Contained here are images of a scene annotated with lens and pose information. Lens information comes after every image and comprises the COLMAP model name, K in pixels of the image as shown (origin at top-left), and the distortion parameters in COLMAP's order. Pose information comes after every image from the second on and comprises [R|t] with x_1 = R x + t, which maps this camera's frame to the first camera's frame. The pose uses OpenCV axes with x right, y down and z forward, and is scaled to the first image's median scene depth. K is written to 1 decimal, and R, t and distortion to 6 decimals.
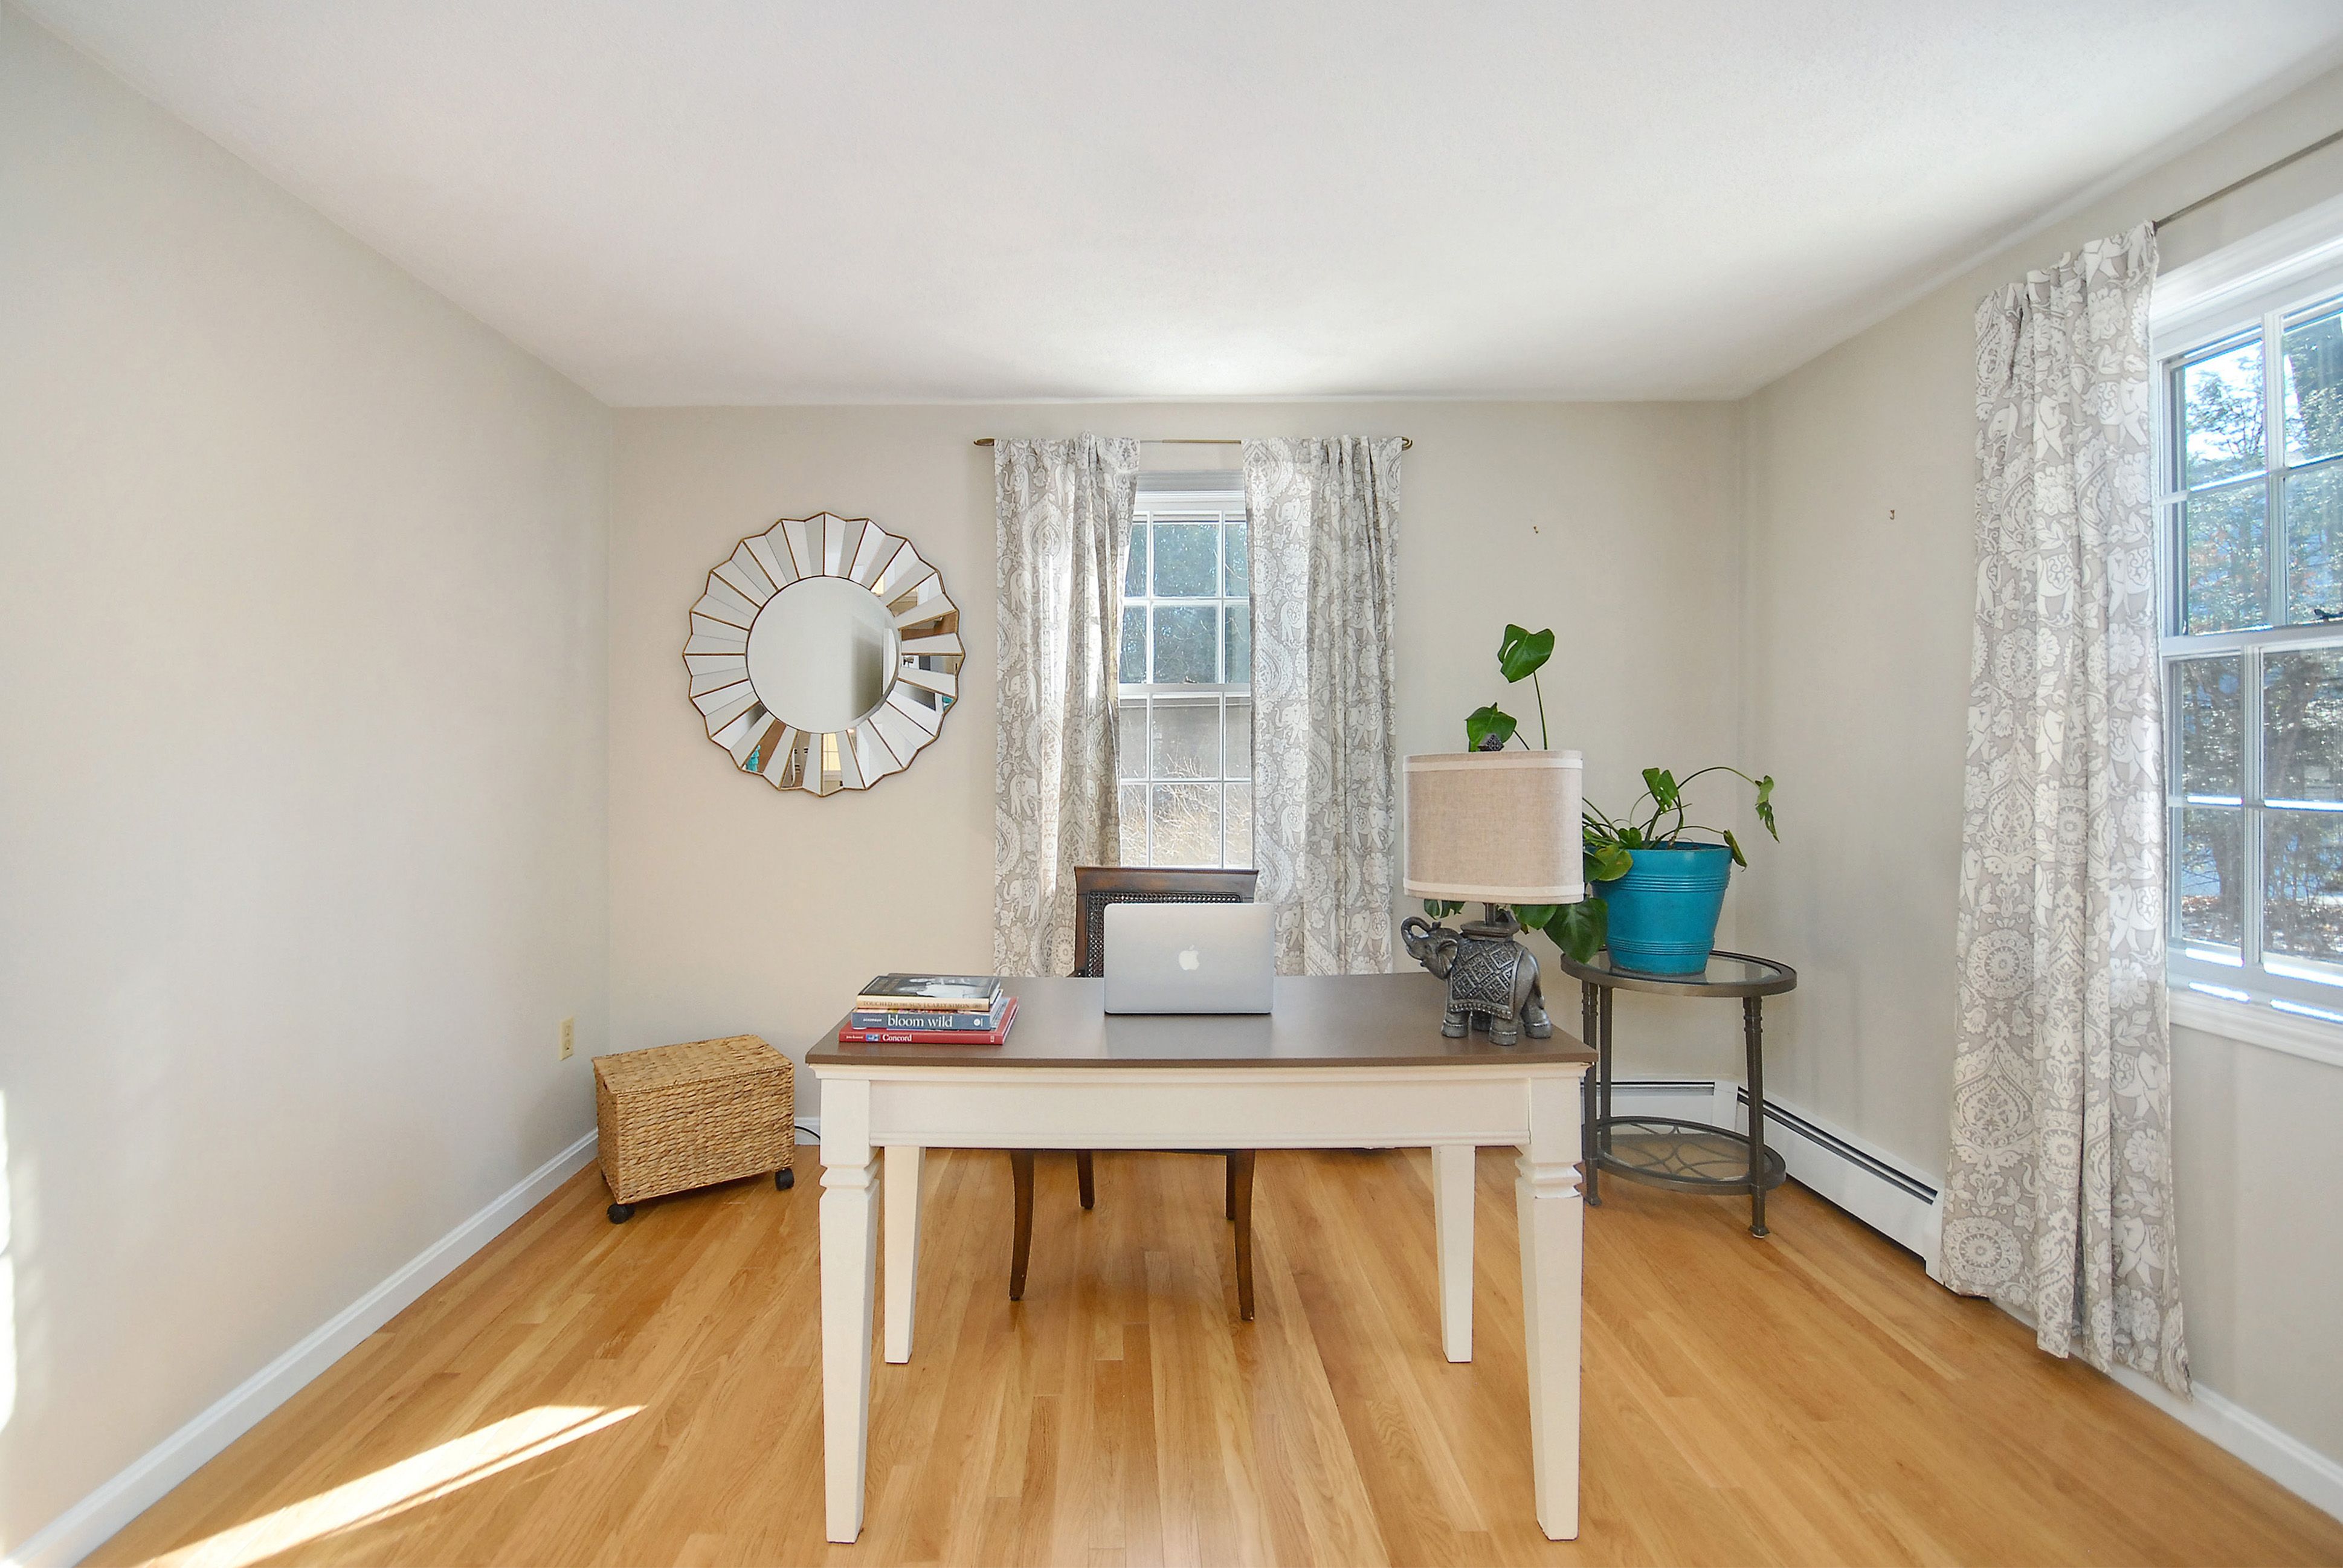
lens RADIAL K [[1079.1, 0, 1164.8], [0, 1079.1, 747.9], [0, 0, 1]] dist [0.000066, -0.007926]
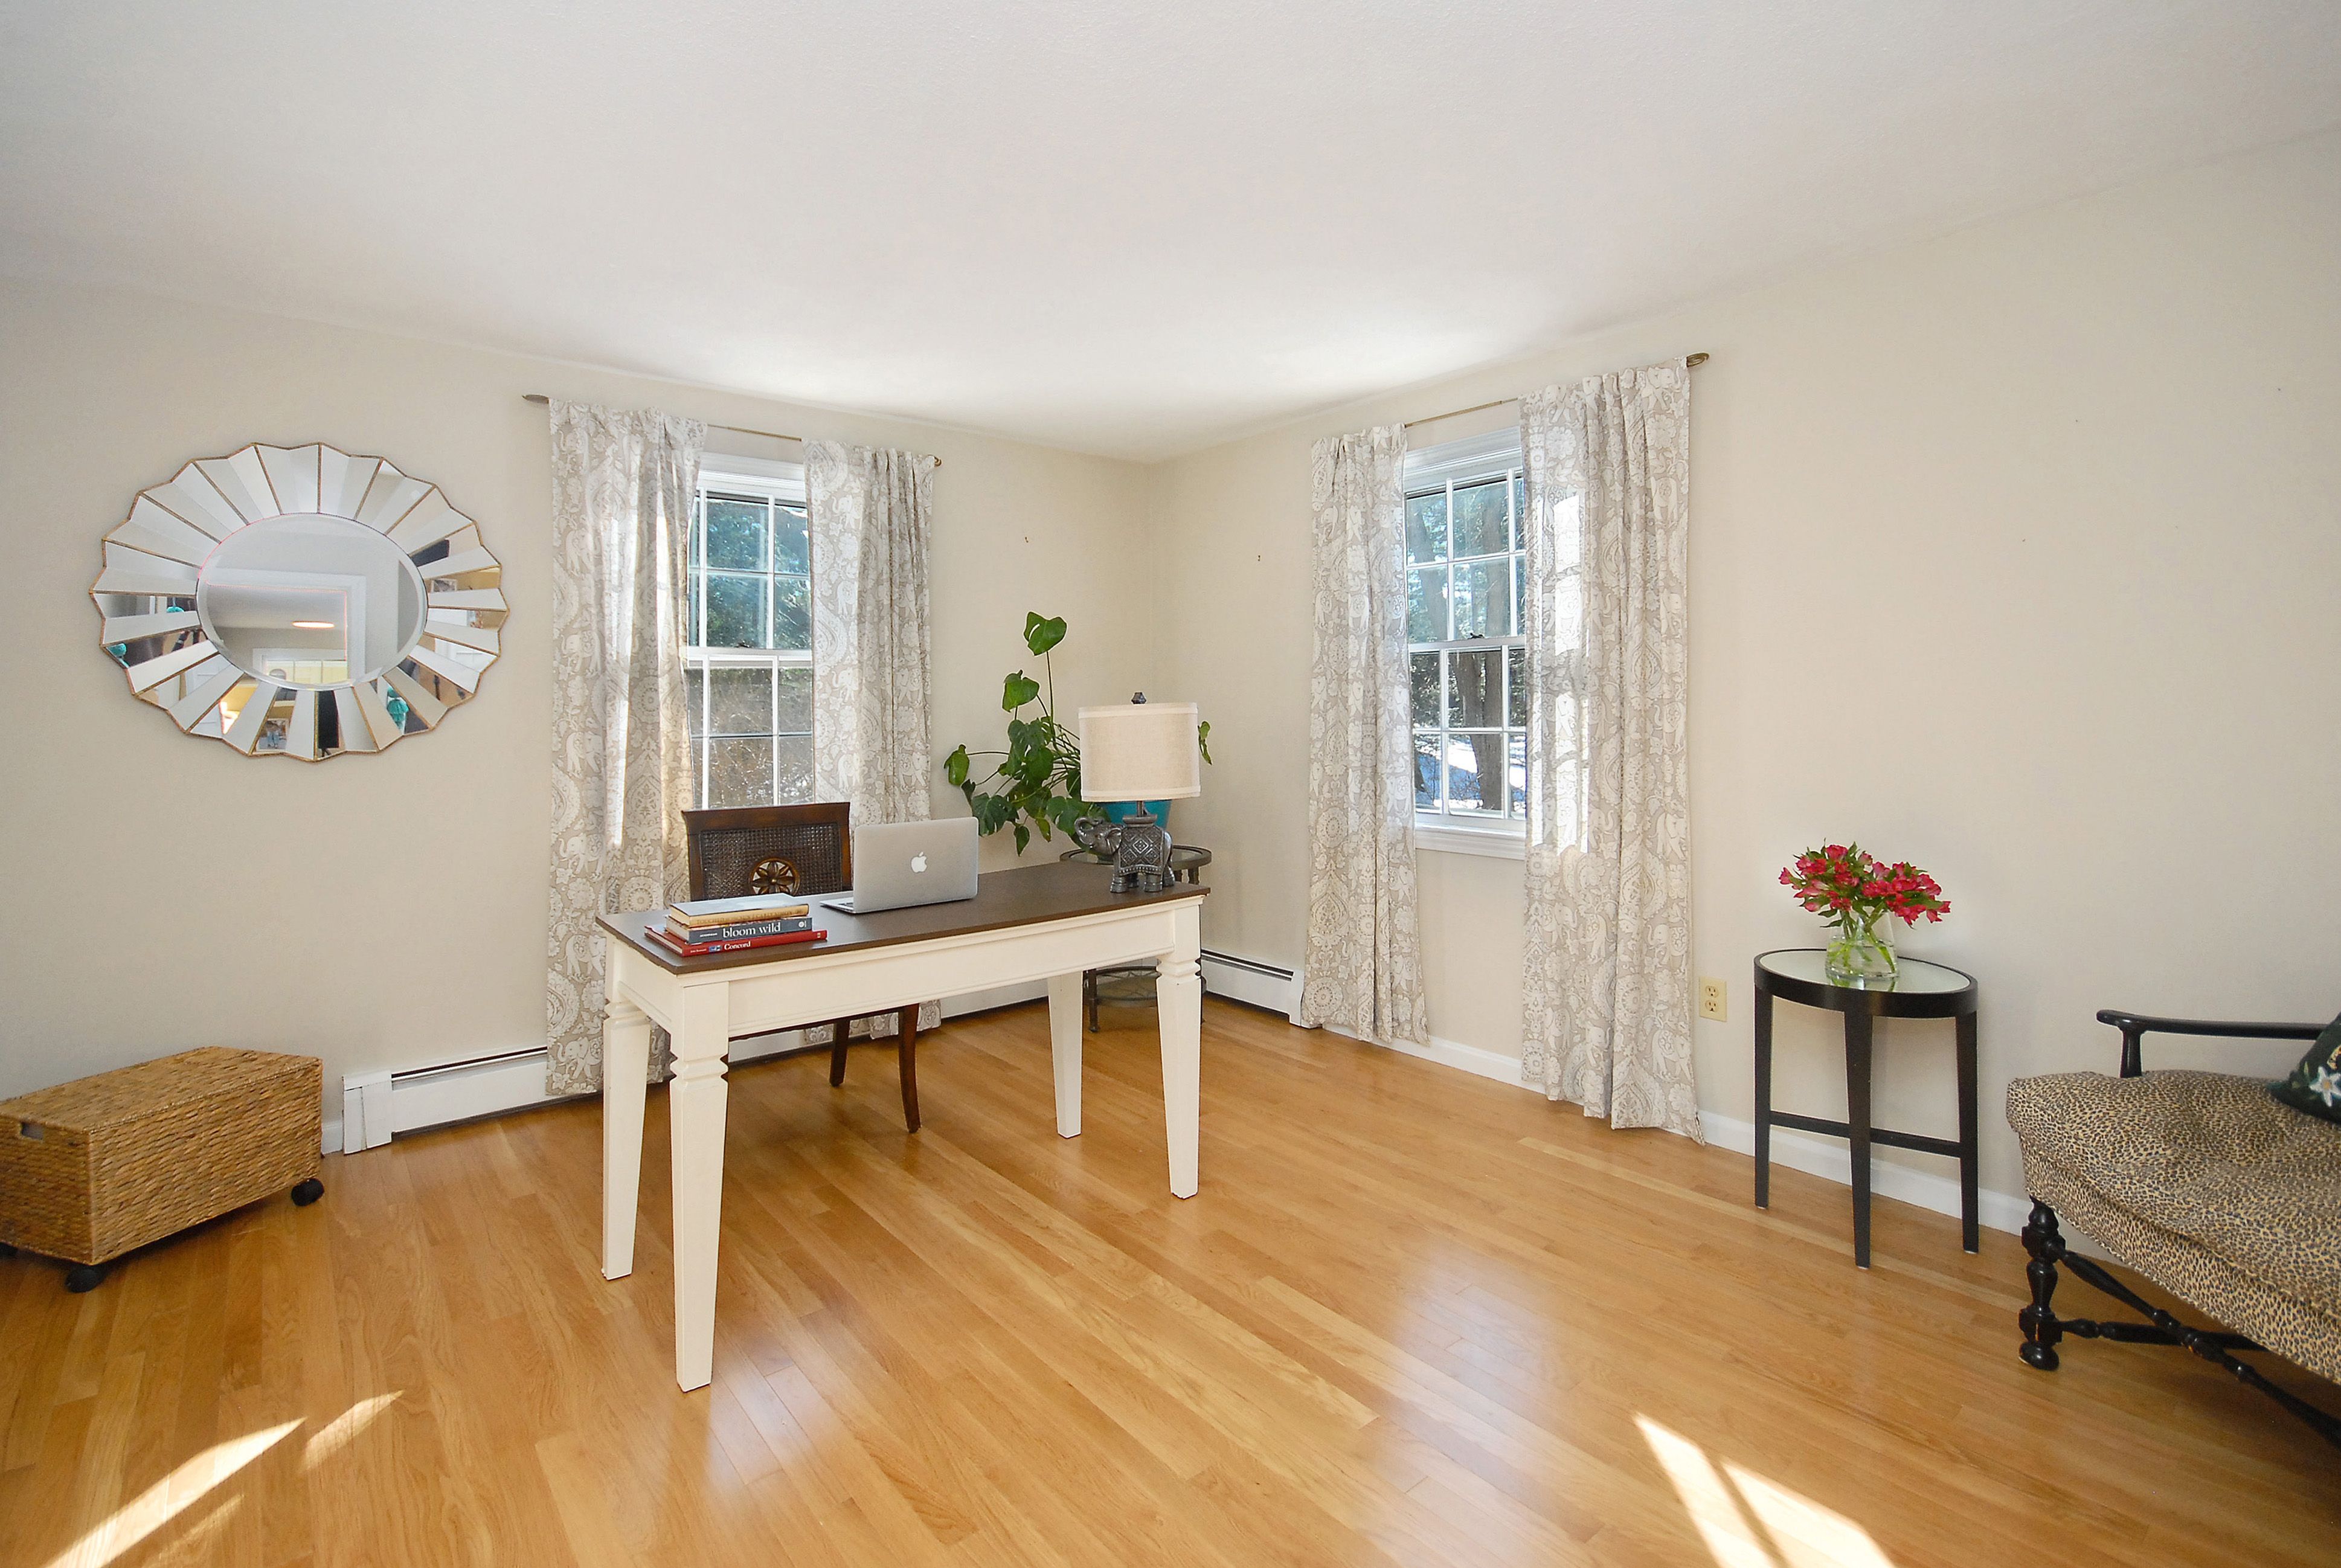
lens RADIAL K [[1016.4, 0, 1167.7], [0, 1016.4, 688.9], [0, 0, 1]] dist [0.001568, -0.006682]
pose [[0.793661, 0.006710, 0.608324, -0.338776], [0.005566, 0.999817, -0.018290, 0.004934], [-0.608335, 0.017902, 0.793478, -0.112713]]
